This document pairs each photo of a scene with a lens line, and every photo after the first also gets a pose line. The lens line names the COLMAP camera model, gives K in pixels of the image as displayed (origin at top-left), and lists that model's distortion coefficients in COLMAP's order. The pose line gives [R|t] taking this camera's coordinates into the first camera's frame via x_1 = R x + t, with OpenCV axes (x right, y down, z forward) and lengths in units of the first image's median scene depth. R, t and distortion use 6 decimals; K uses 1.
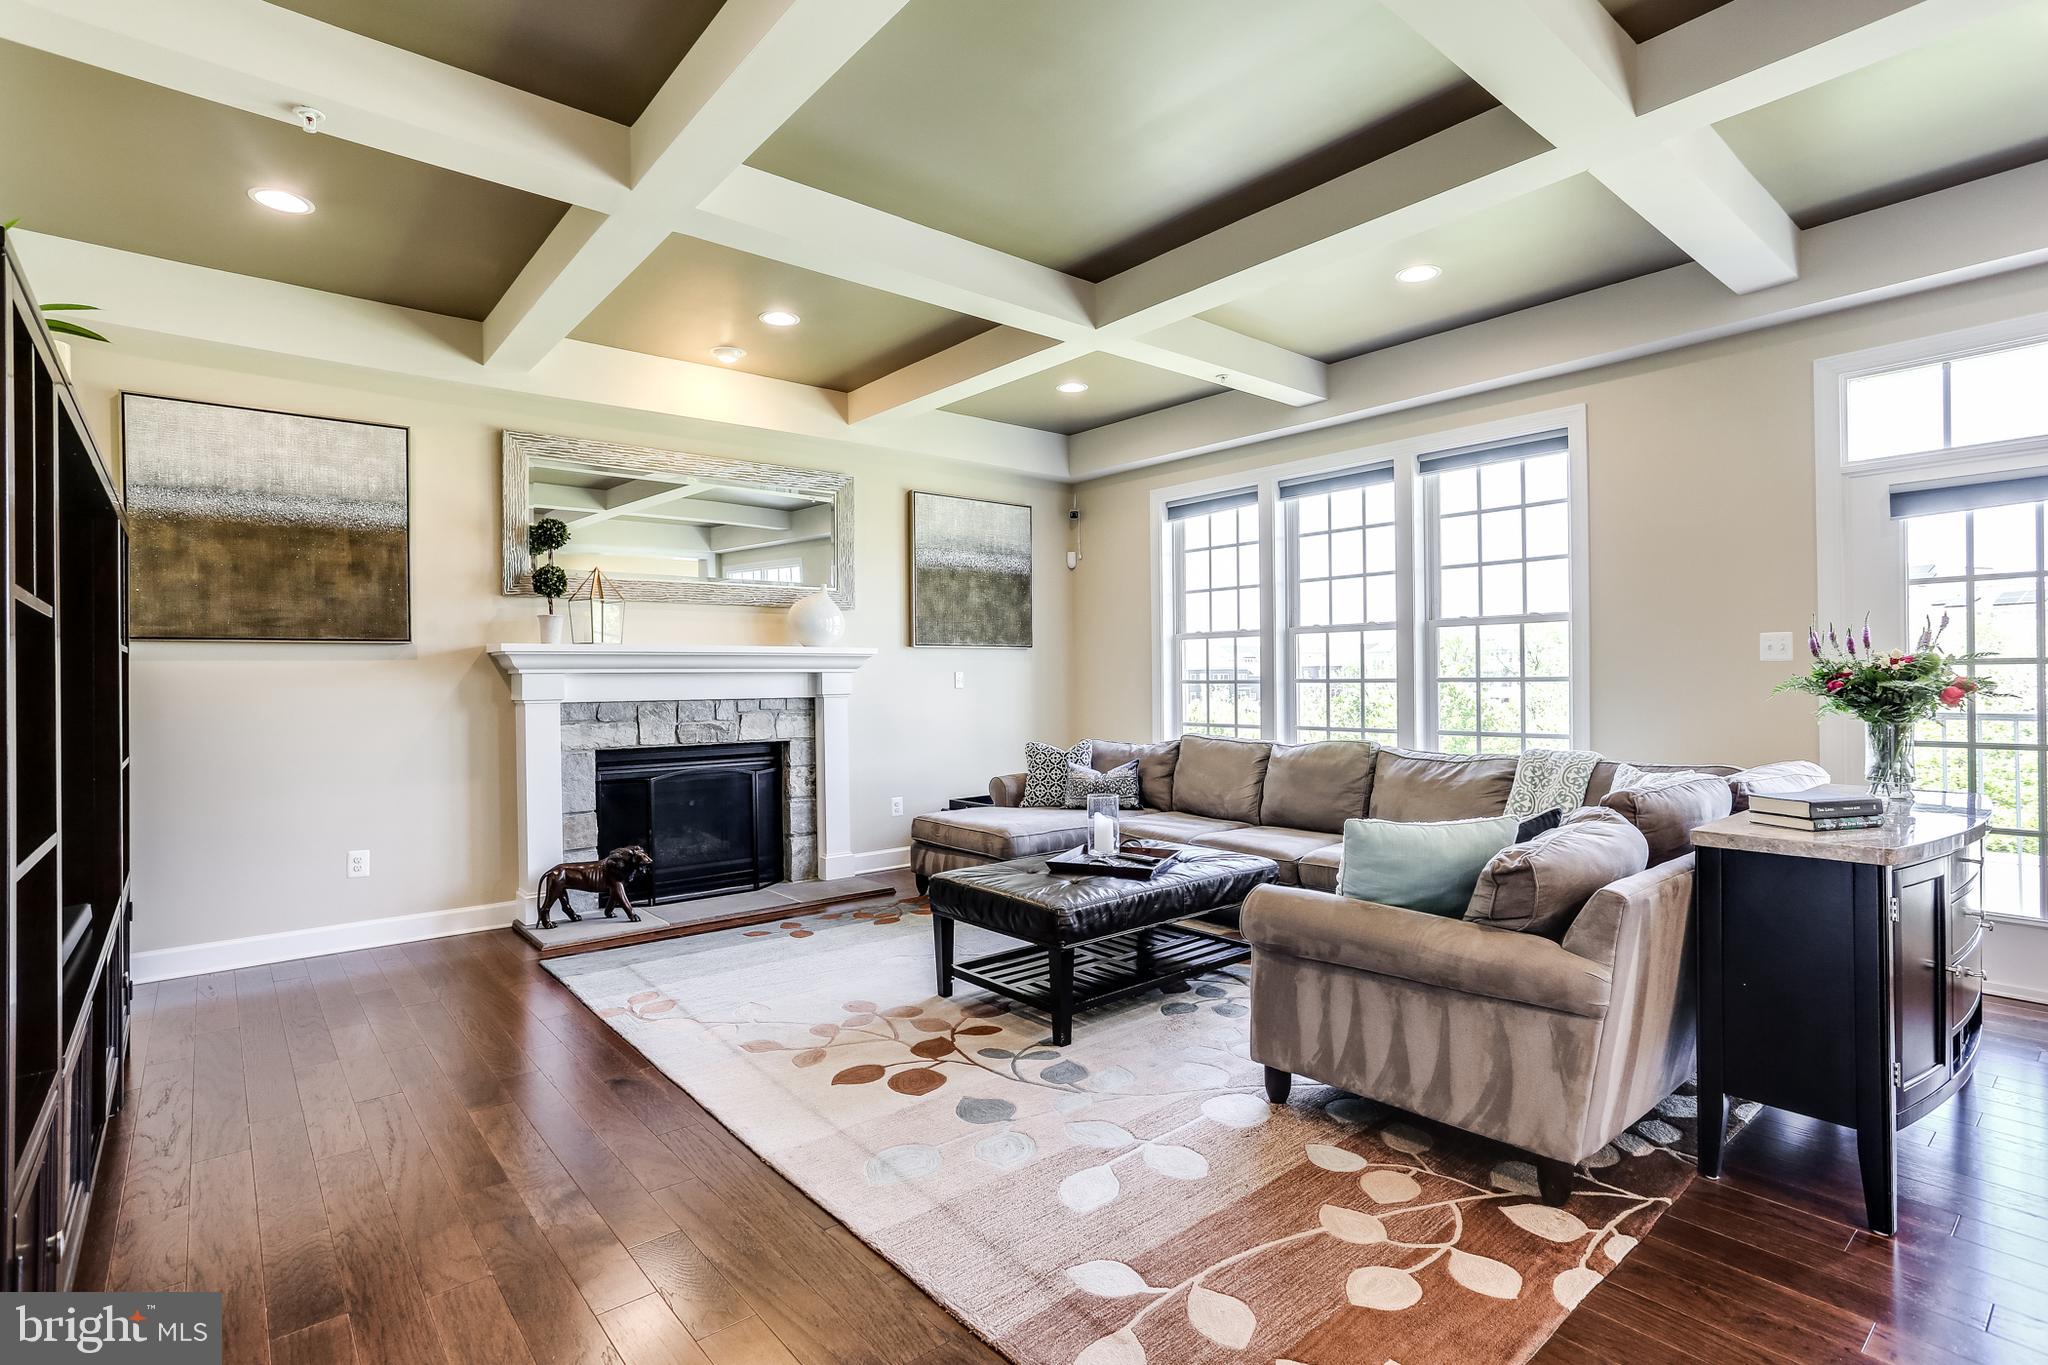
lens RADIAL K [[992.0, 0, 1031.4], [0, 992.0, 671.5], [0, 0, 1]] dist [-0.041208, 0.015389]
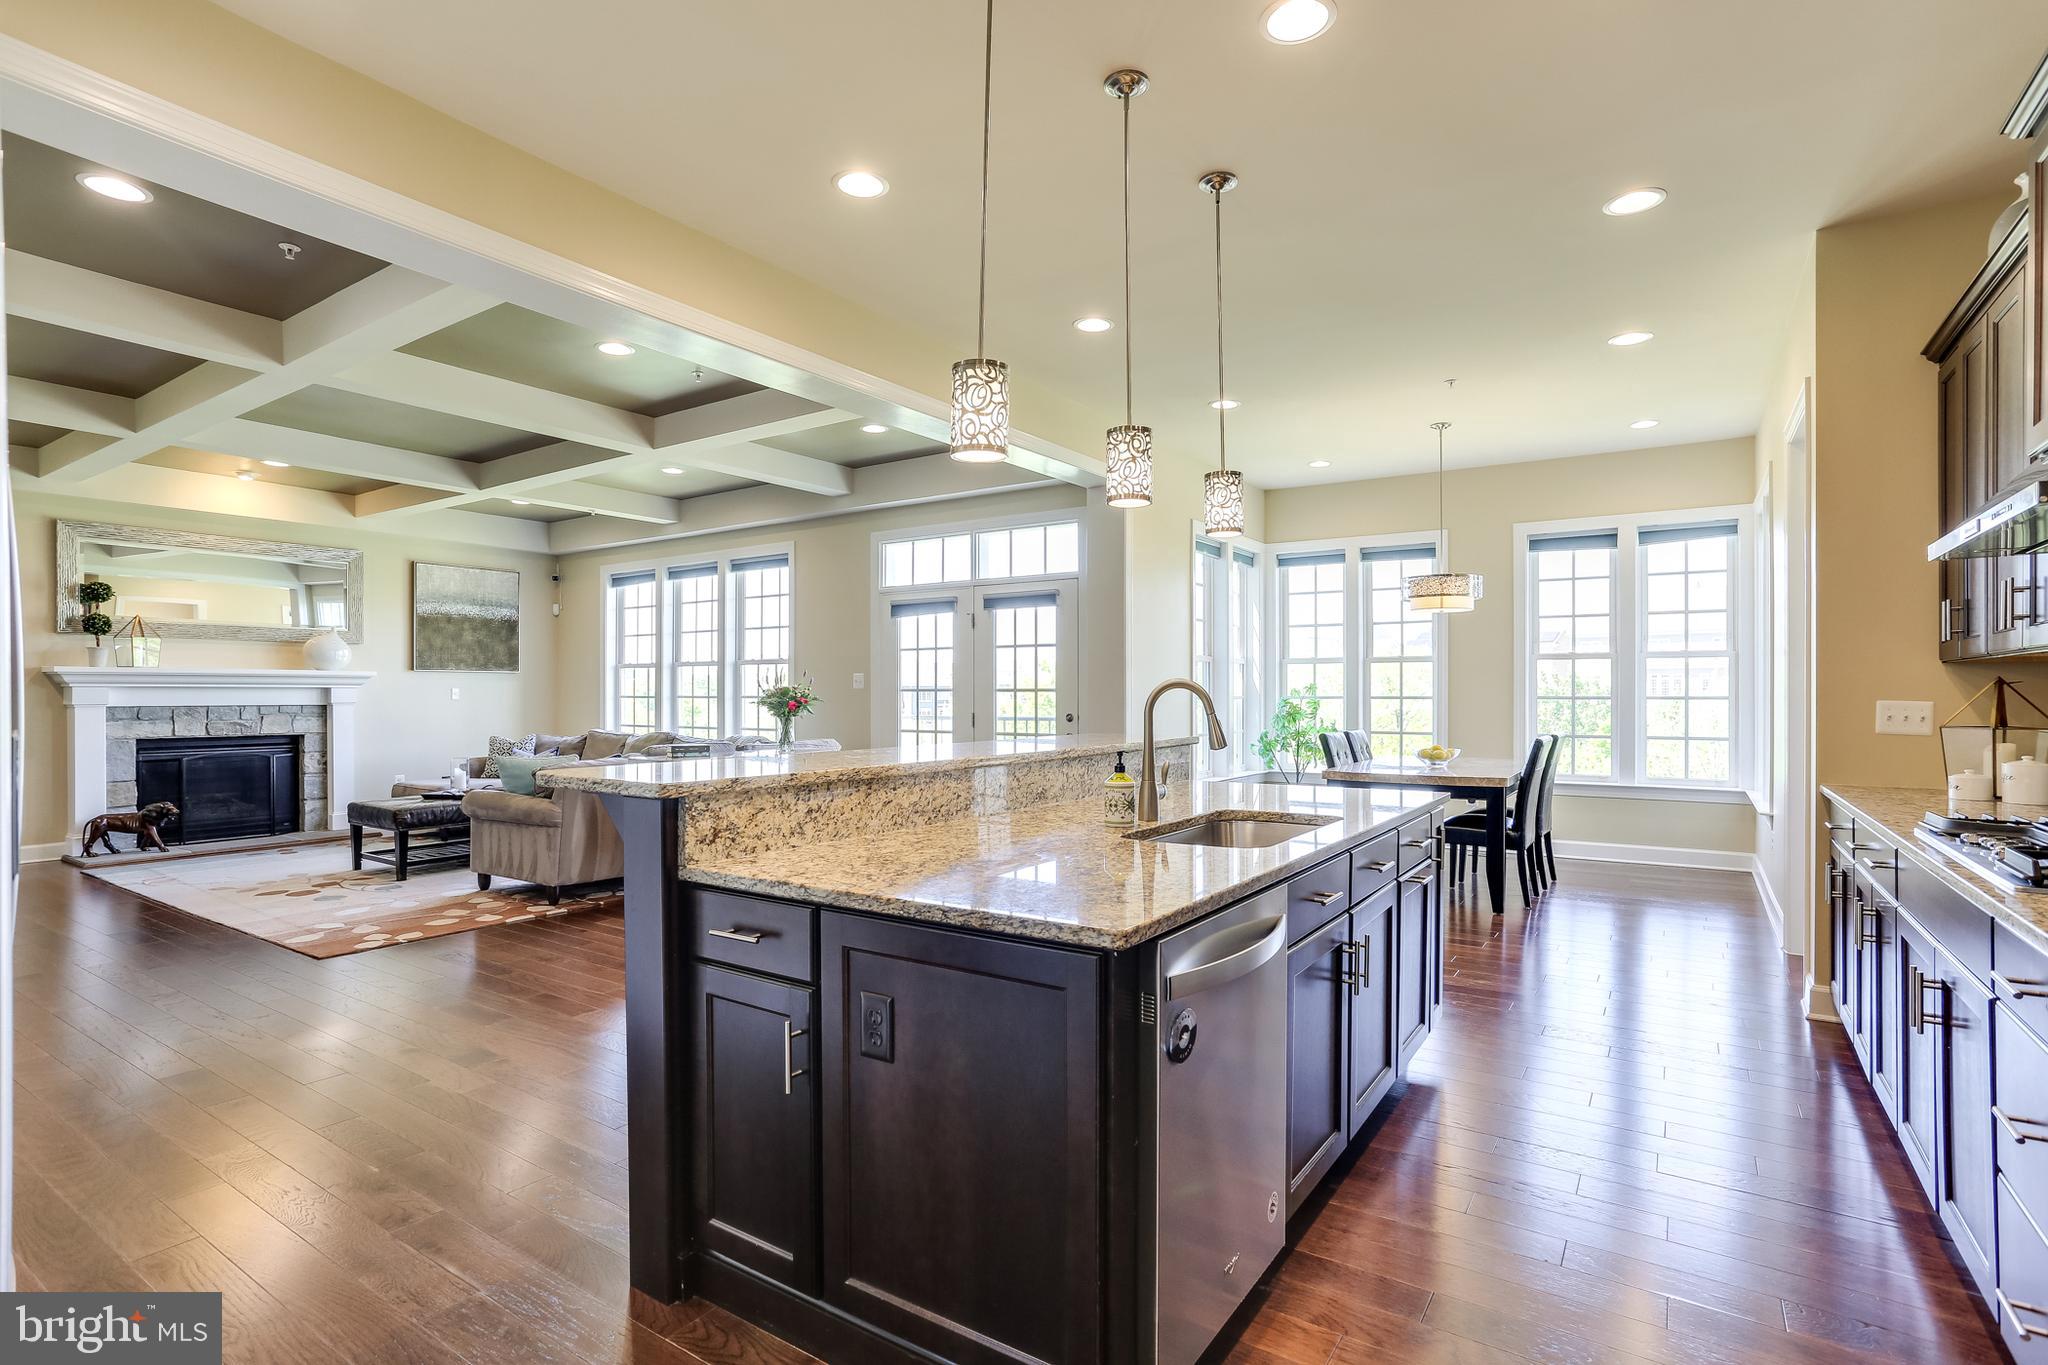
lens RADIAL K [[992.0, 0, 1060.4], [0, 992.0, 691.3], [0, 0, 1]] dist [-0.041208, 0.015389]
pose [[0.956433, 0.010617, 0.291758, 0.436154], [-0.011105, 0.999938, 0.000018, -0.006135], [-0.291740, -0.003257, 0.956492, -0.749858]]
